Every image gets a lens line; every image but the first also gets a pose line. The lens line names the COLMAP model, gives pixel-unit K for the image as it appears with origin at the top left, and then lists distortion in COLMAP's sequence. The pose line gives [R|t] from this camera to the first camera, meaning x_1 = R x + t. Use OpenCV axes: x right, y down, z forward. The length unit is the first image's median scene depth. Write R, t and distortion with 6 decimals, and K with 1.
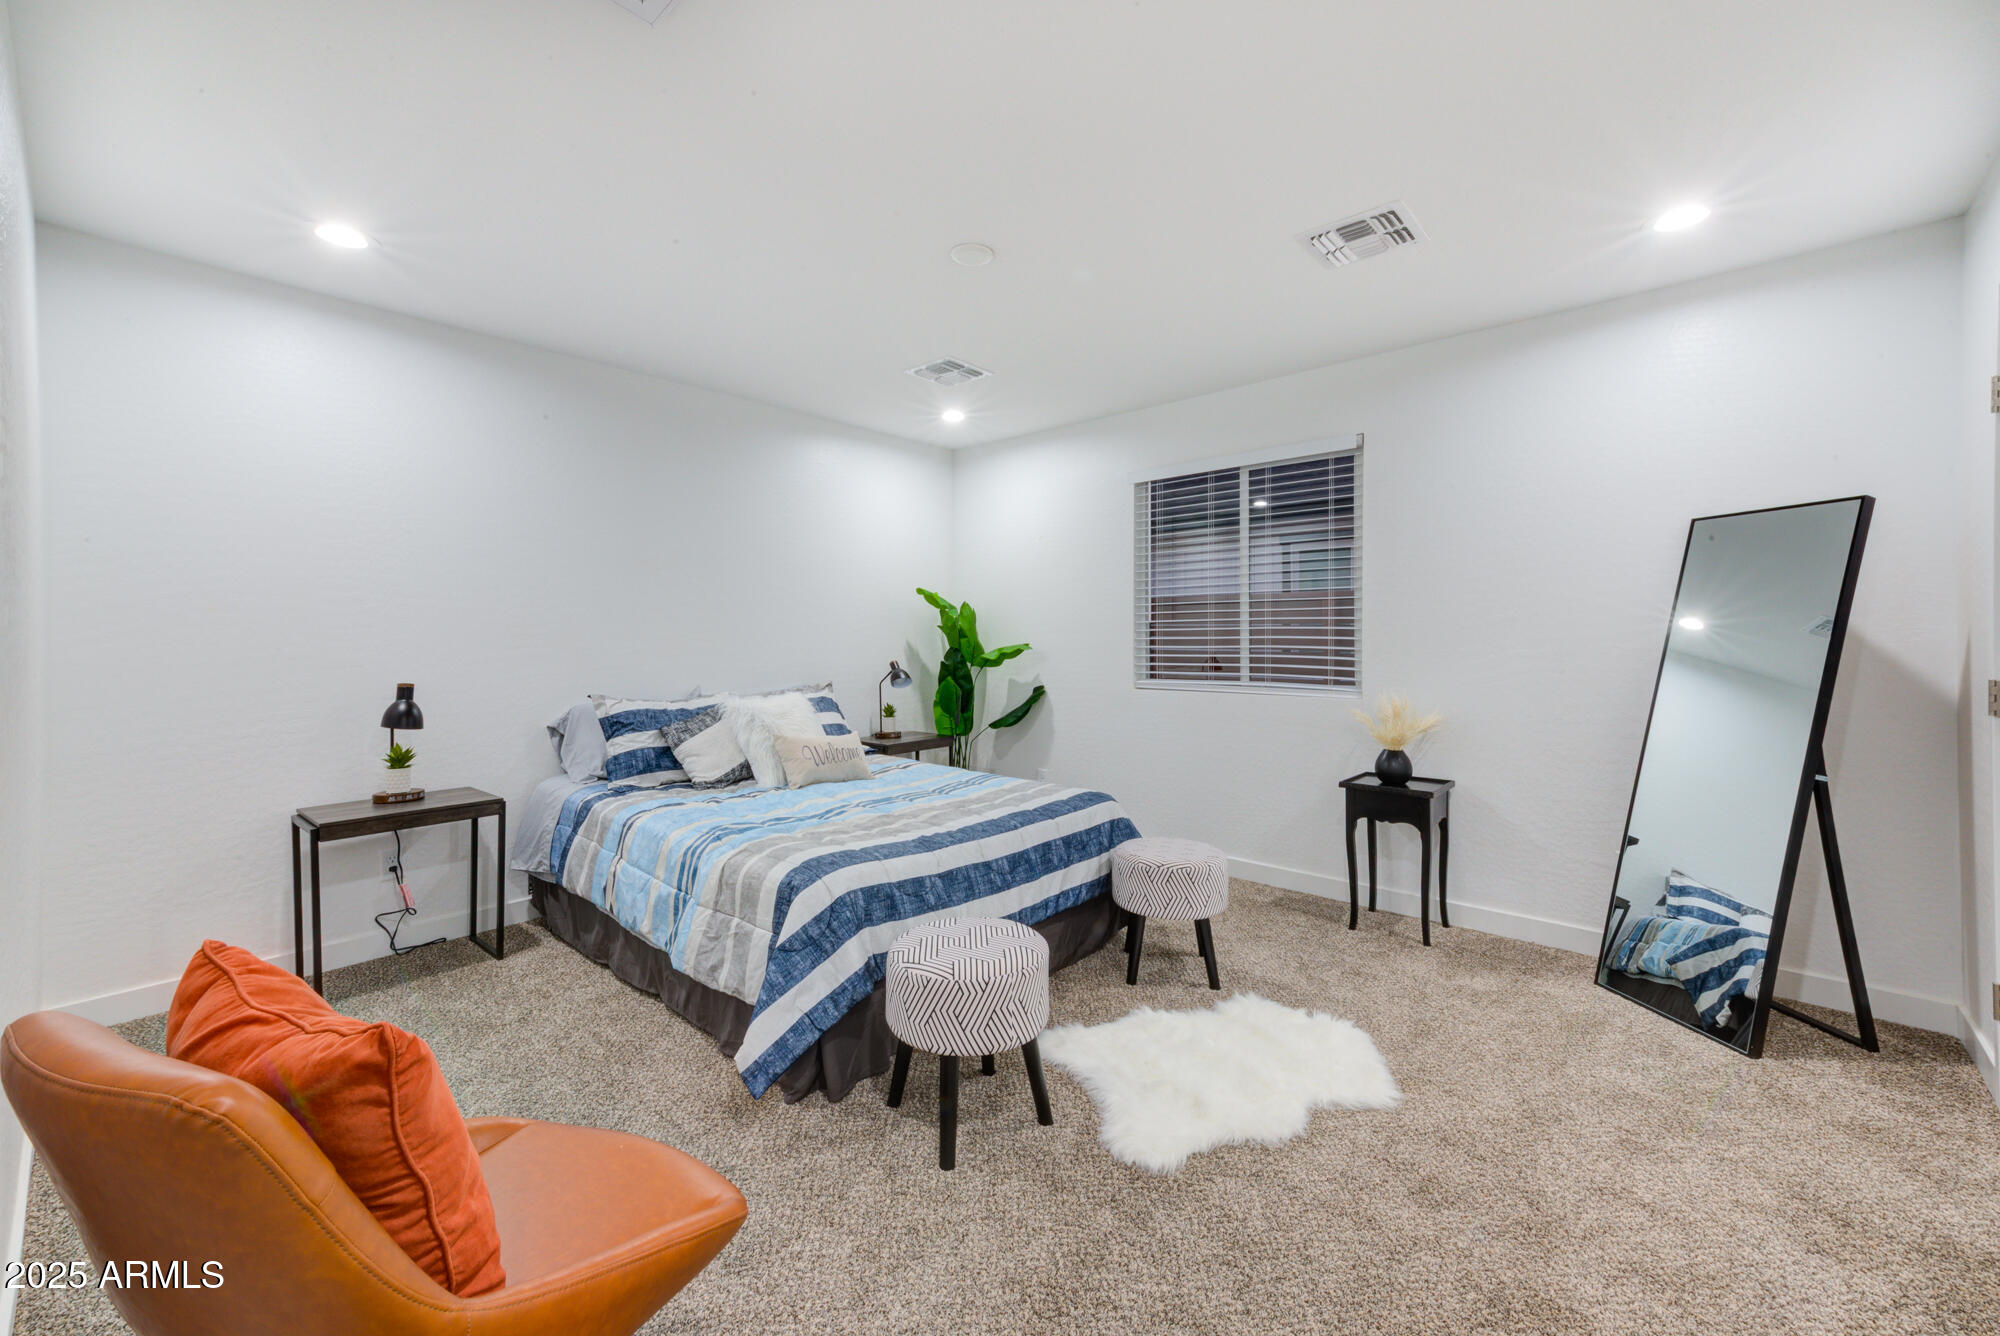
lens RADIAL K [[806.5, 0, 1001.1], [0, 806.5, 631.3], [0, 0, 1]] dist [0.015808, 0.000053]
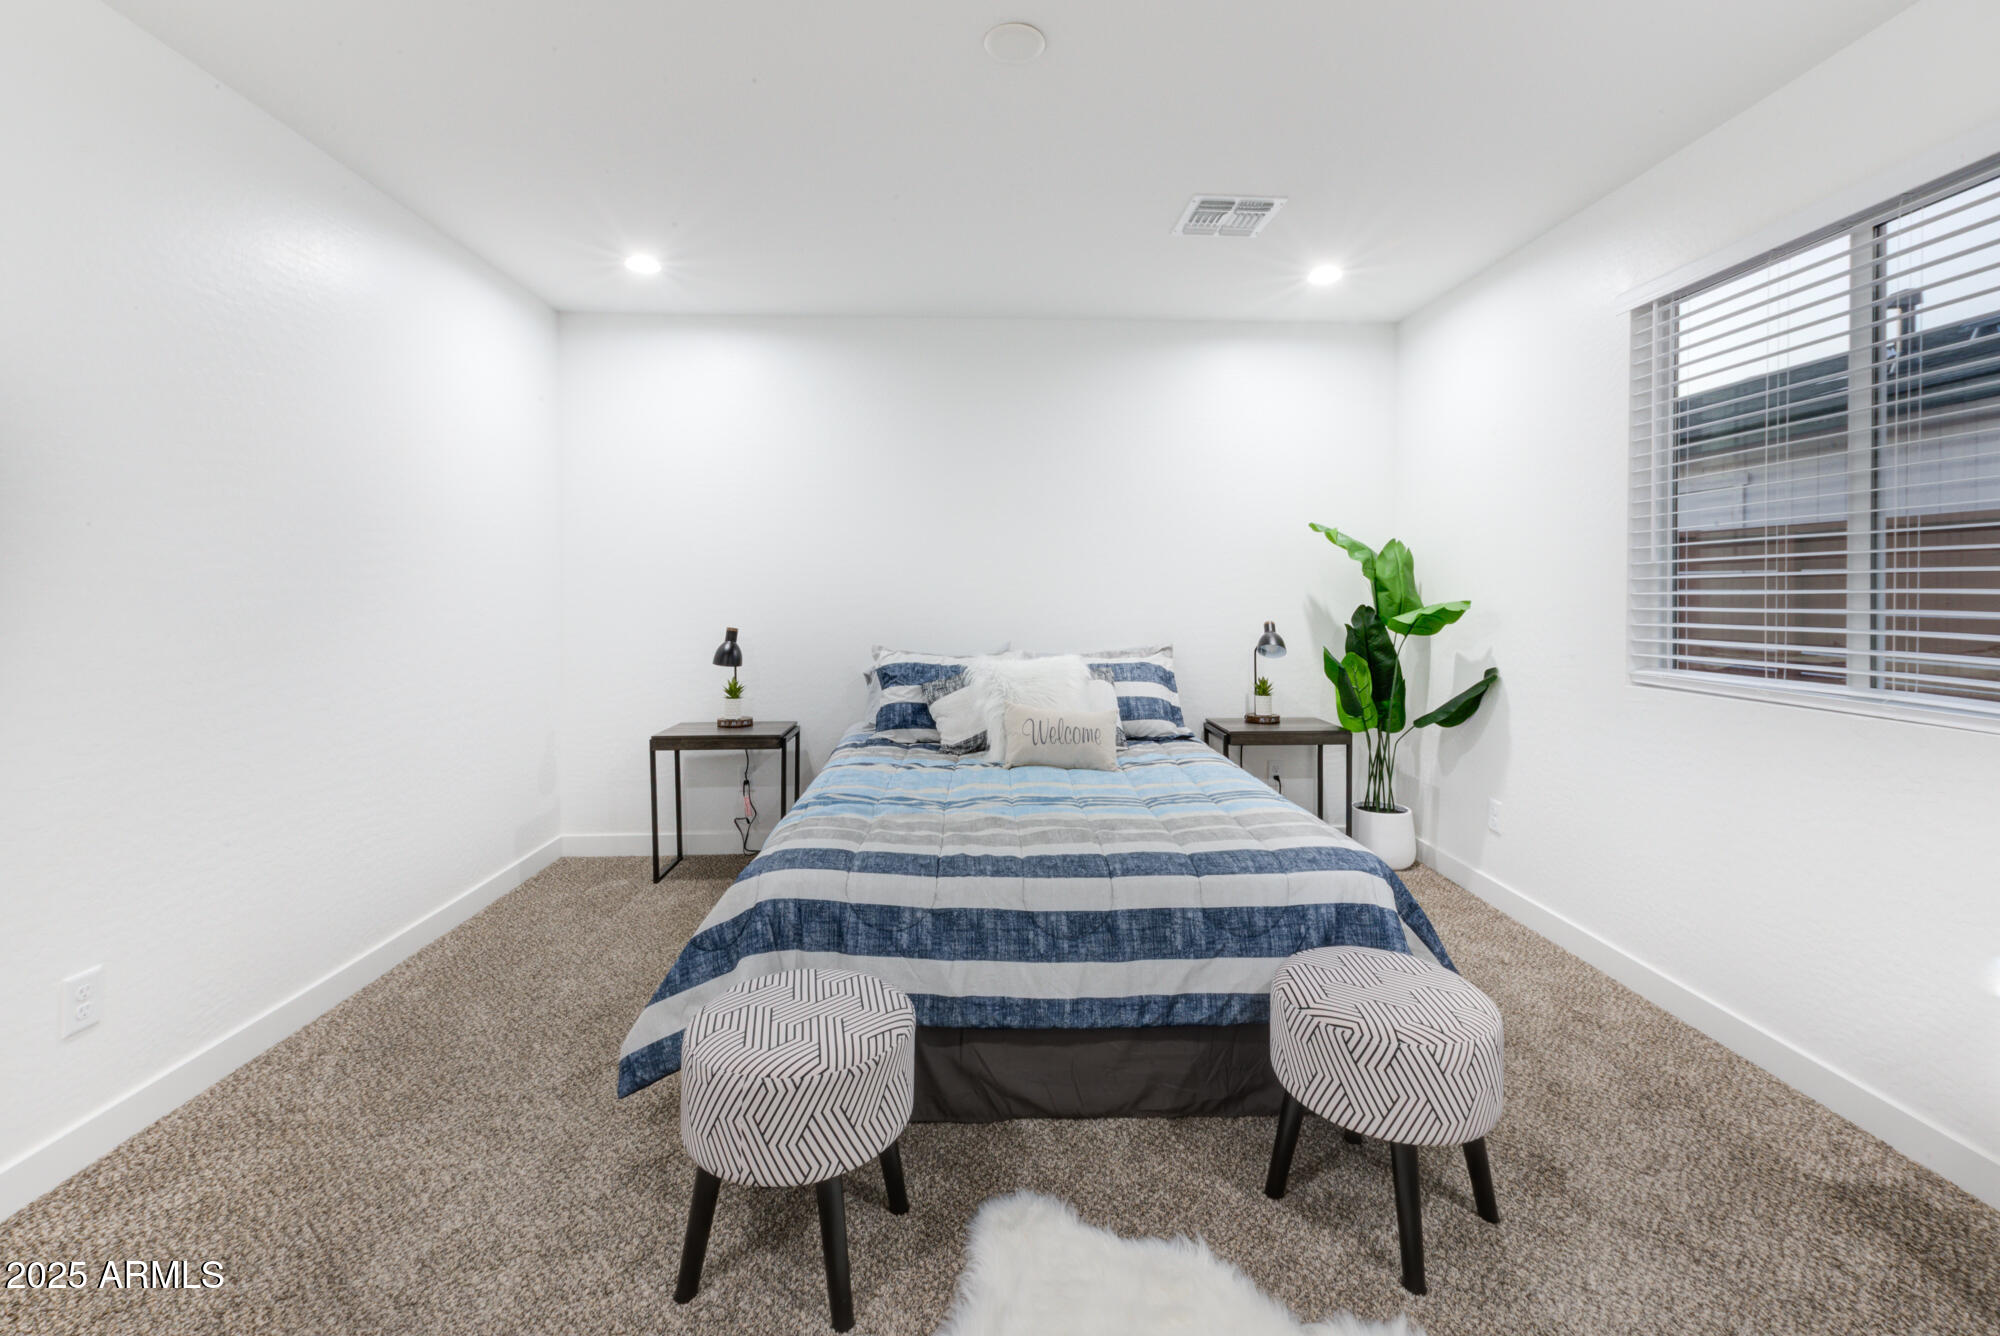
lens RADIAL K [[863.2, 0, 998.9], [0, 863.2, 595.3], [0, 0, 1]] dist [0.001156, 0.000175]
pose [[0.689288, 0.007370, -0.724450, 0.388154], [0.001680, 0.999929, 0.011770, 0.003173], [0.724486, -0.009330, 0.689226, 0.366578]]
